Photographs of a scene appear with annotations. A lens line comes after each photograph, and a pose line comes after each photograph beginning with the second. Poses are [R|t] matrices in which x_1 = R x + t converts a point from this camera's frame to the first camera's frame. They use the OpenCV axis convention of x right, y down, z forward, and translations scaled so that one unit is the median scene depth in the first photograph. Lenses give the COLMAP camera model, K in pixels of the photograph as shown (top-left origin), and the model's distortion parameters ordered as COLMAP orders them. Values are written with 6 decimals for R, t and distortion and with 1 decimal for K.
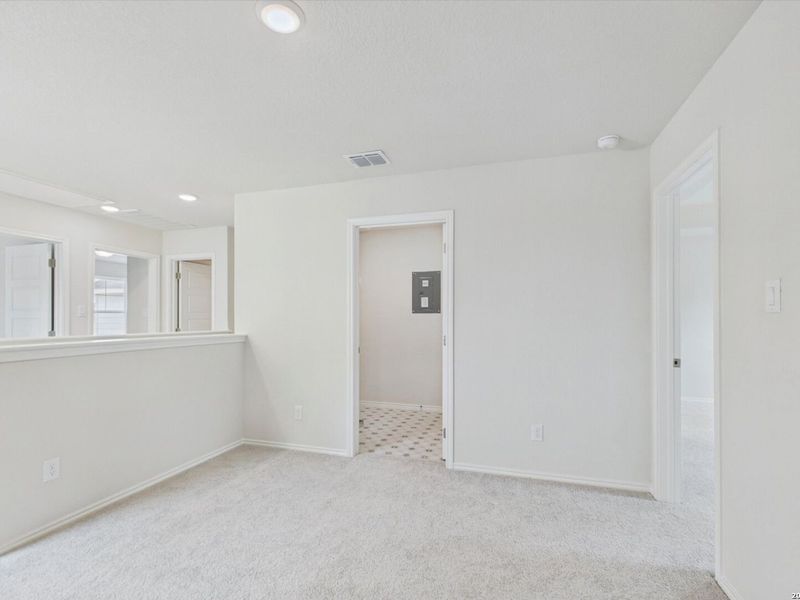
lens RADIAL K [[380.9, 0, 400.1], [0, 380.9, 316.5], [0, 0, 1]] dist [0.002177, 0.000062]
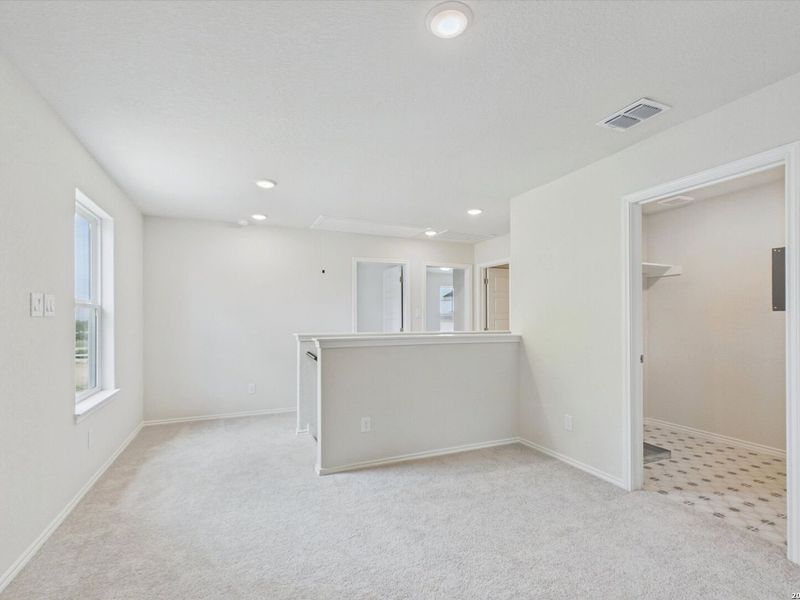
lens RADIAL K [[380.9, 0, 400.1], [0, 380.9, 316.5], [0, 0, 1]] dist [0.002177, 0.000062]
pose [[0.651304, -0.006649, -0.758788, 0.164491], [0.006281, 0.999975, -0.003371, 0.000345], [0.758791, -0.002571, 0.651329, 0.104389]]
